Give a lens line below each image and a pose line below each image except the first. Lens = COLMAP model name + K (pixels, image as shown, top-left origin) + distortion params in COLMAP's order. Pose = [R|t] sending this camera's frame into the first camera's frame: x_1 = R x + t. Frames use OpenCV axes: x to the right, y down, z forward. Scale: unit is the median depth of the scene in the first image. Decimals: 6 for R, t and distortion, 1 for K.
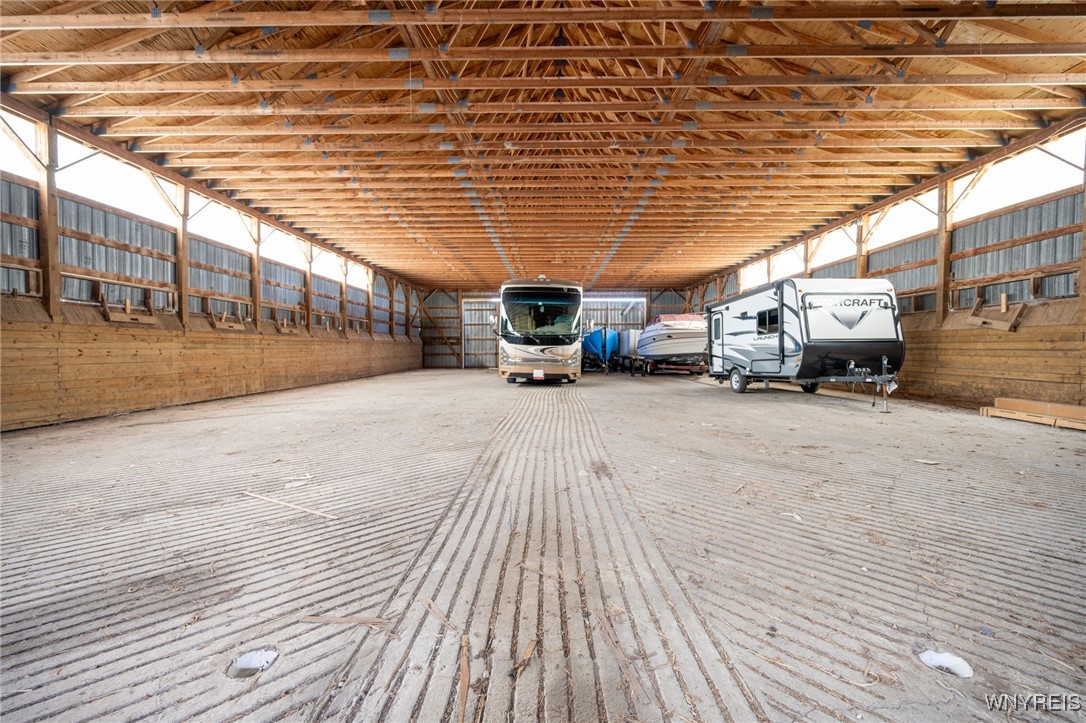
lens RADIAL K [[427.5, 0, 544.6], [0, 427.5, 360.5], [0, 0, 1]] dist [0.001171, 0.000129]
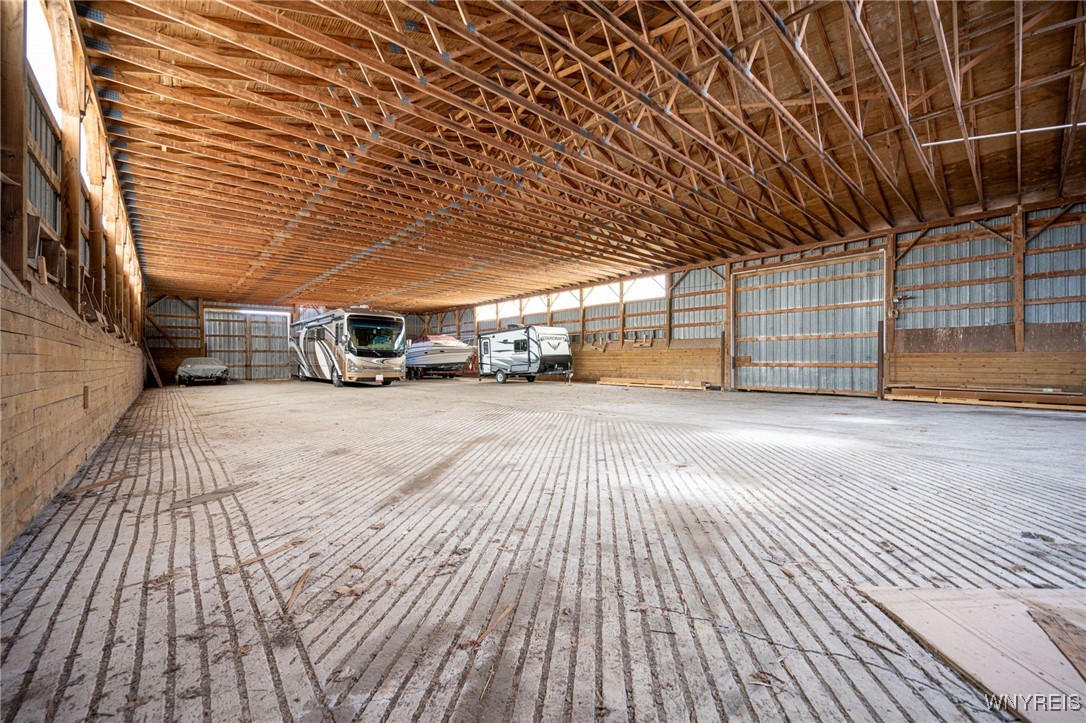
lens RADIAL K [[427.5, 0, 541.3], [0, 427.5, 360.3], [0, 0, 1]] dist [0.001171, 0.000129]
pose [[0.744629, -0.006261, 0.667450, -0.615502], [0.023811, 0.999569, -0.017187, 0.011439], [-0.667054, 0.028691, 0.744457, -0.453354]]
